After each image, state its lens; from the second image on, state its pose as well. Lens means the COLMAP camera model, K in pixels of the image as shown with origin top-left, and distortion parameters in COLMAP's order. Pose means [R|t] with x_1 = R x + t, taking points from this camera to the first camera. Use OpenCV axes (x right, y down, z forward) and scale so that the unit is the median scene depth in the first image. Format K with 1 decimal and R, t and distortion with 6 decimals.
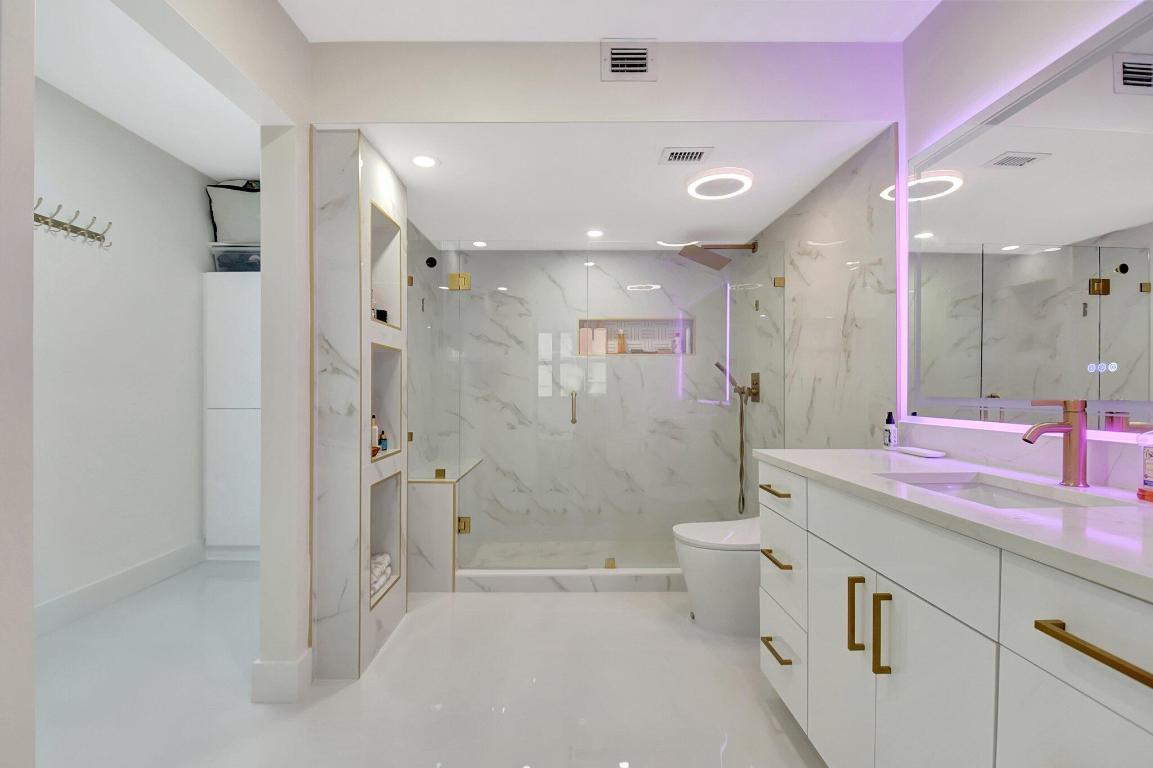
lens RADIAL K [[522.5, 0, 560.1], [0, 522.5, 389.0], [0, 0, 1]] dist [0.001803, -0.013061]
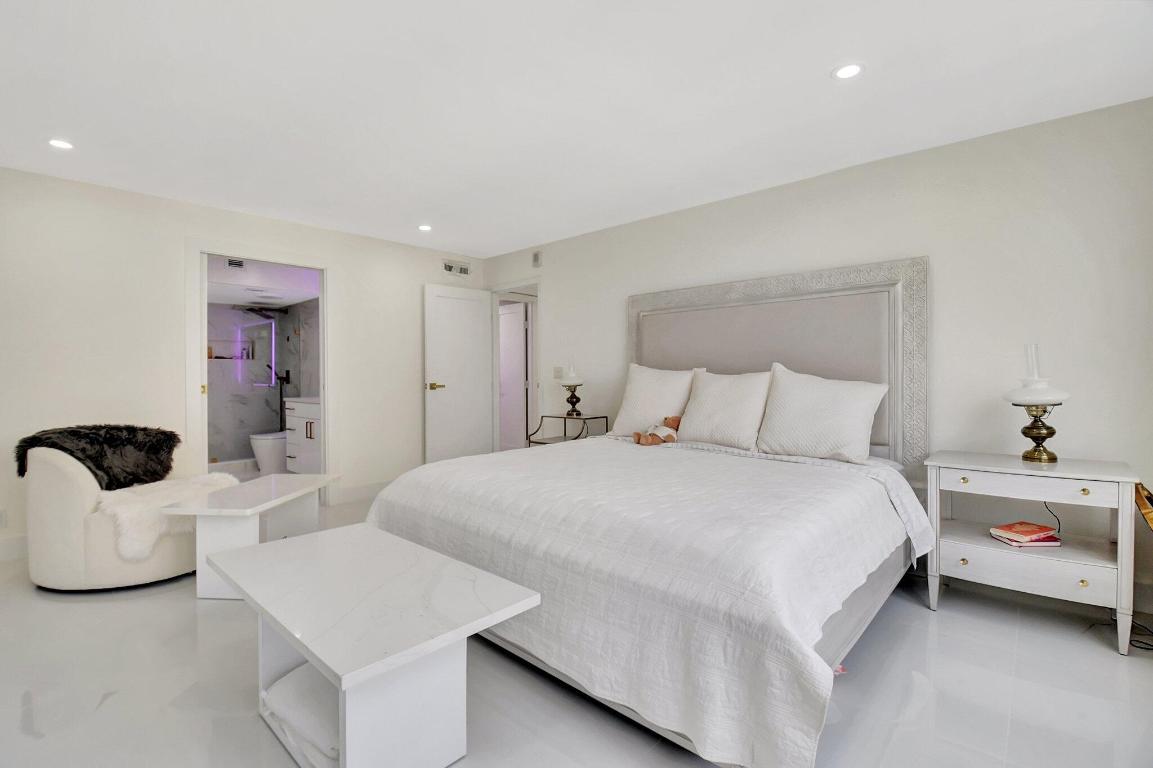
lens RADIAL K [[506.8, 0, 569.1], [0, 506.8, 375.9], [0, 0, 1]] dist [0.013041, -0.014028]
pose [[0.667352, 0.001742, 0.744741, -0.478362], [0.001627, 0.999991, -0.003796, 0.003180], [-0.744741, 0.003745, 0.667343, -1.463405]]
